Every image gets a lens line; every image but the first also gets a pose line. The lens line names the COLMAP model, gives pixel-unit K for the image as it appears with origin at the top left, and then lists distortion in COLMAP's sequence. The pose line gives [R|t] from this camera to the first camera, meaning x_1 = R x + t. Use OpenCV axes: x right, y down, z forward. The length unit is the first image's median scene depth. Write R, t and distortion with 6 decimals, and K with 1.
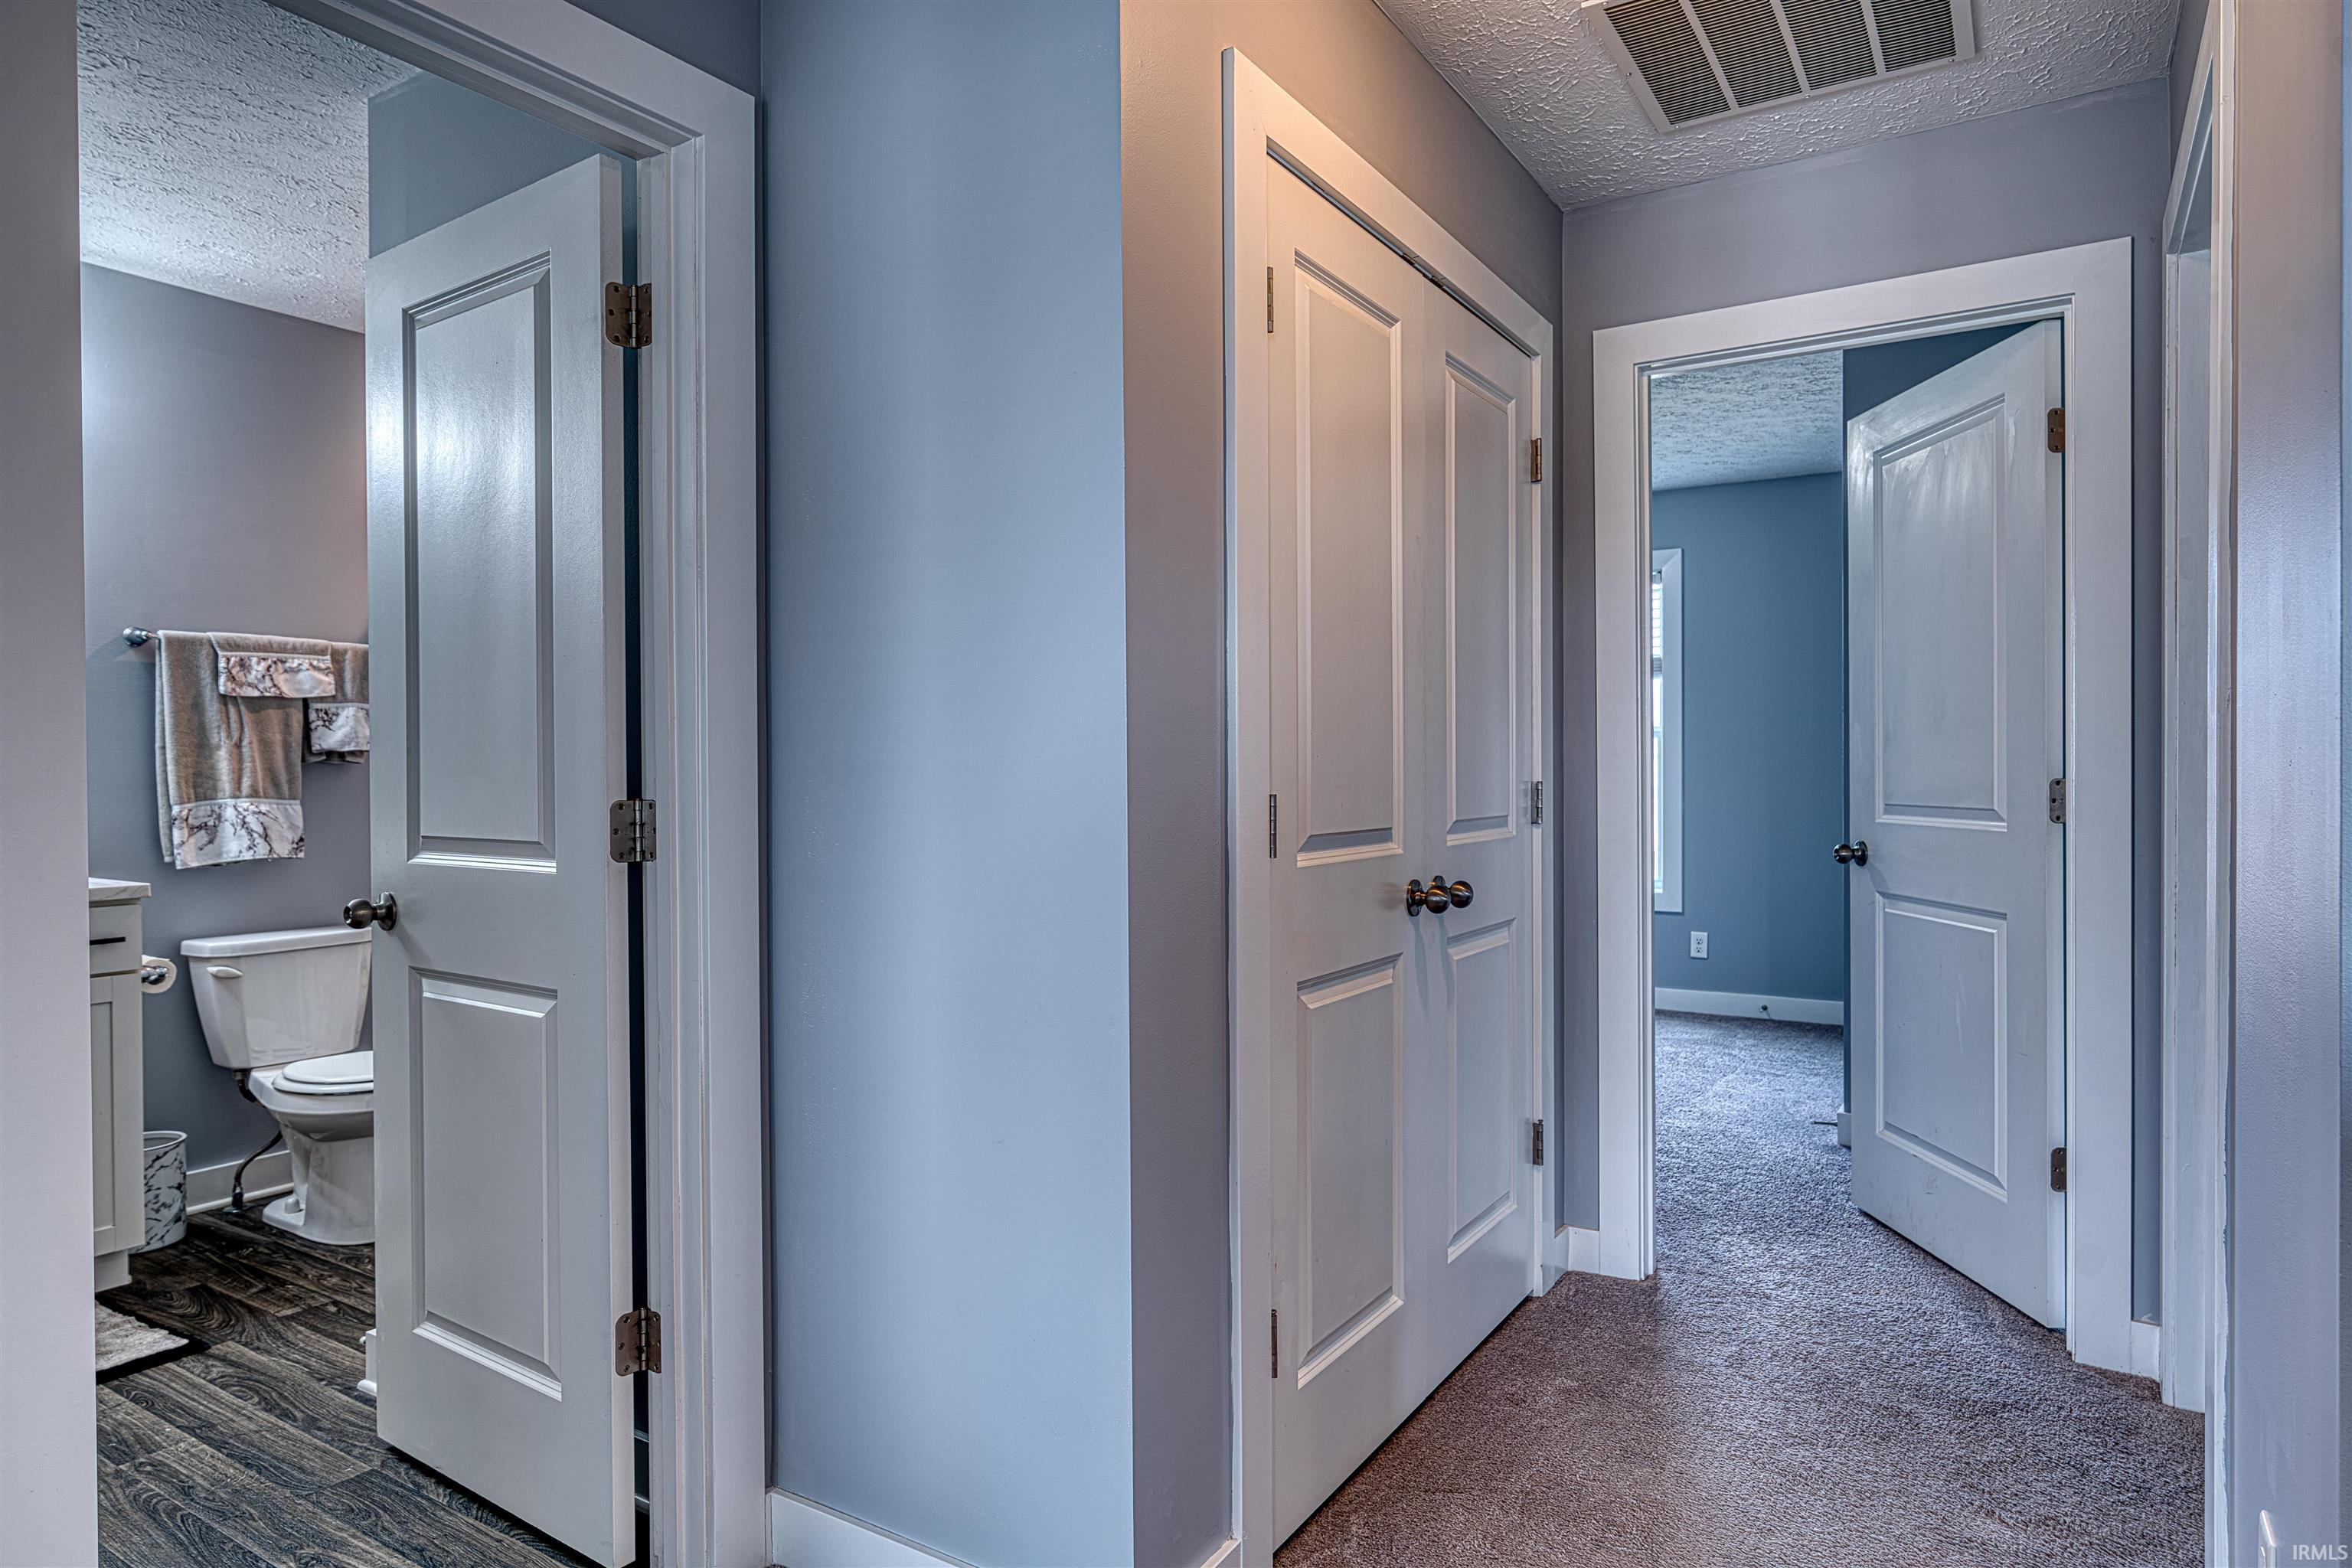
lens RADIAL K [[1375.7, 0, 1180.7], [0, 1375.7, 779.0], [0, 0, 1]] dist [-0.001749, -0.001122]
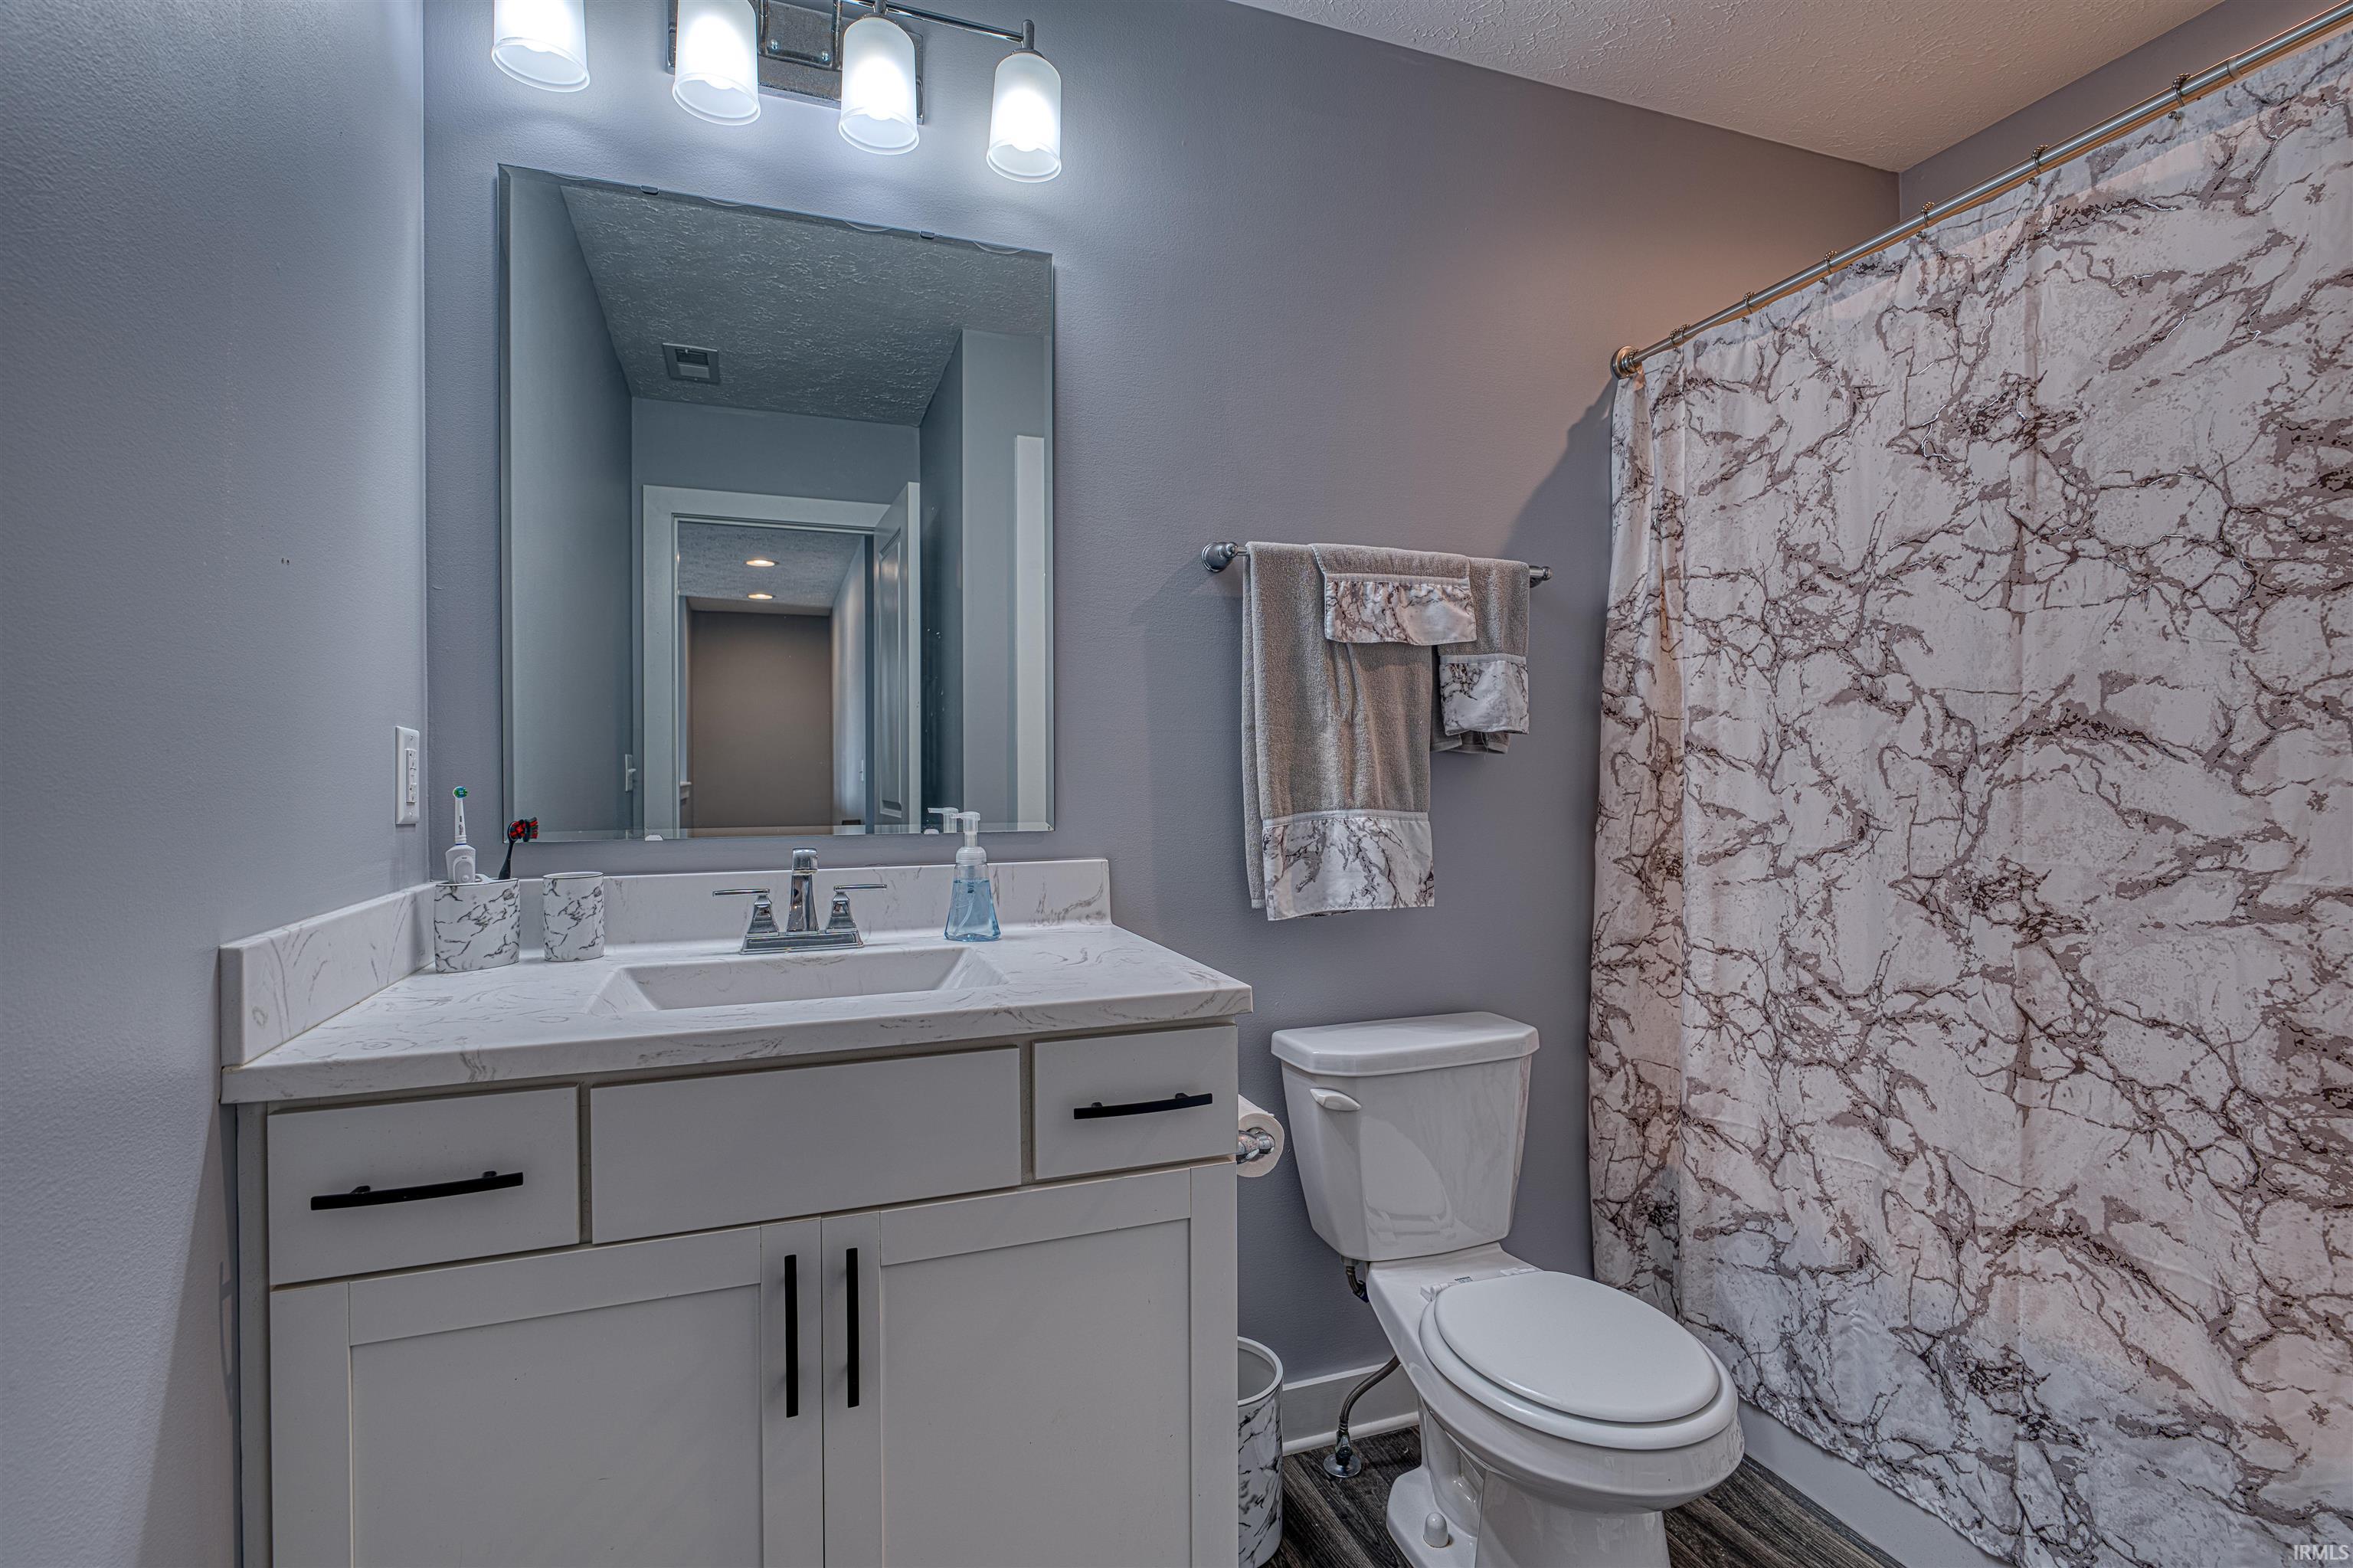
lens RADIAL K [[1123.0, 0, 1176.6], [0, 1123.0, 782.1], [0, 0, 1]] dist [-0.000234, 0.000408]
pose [[0.781462, 0.004352, -0.623938, -0.433207], [-0.002682, 0.999990, 0.003616, 0.000328], [0.623947, -0.001152, 0.781466, 0.559396]]
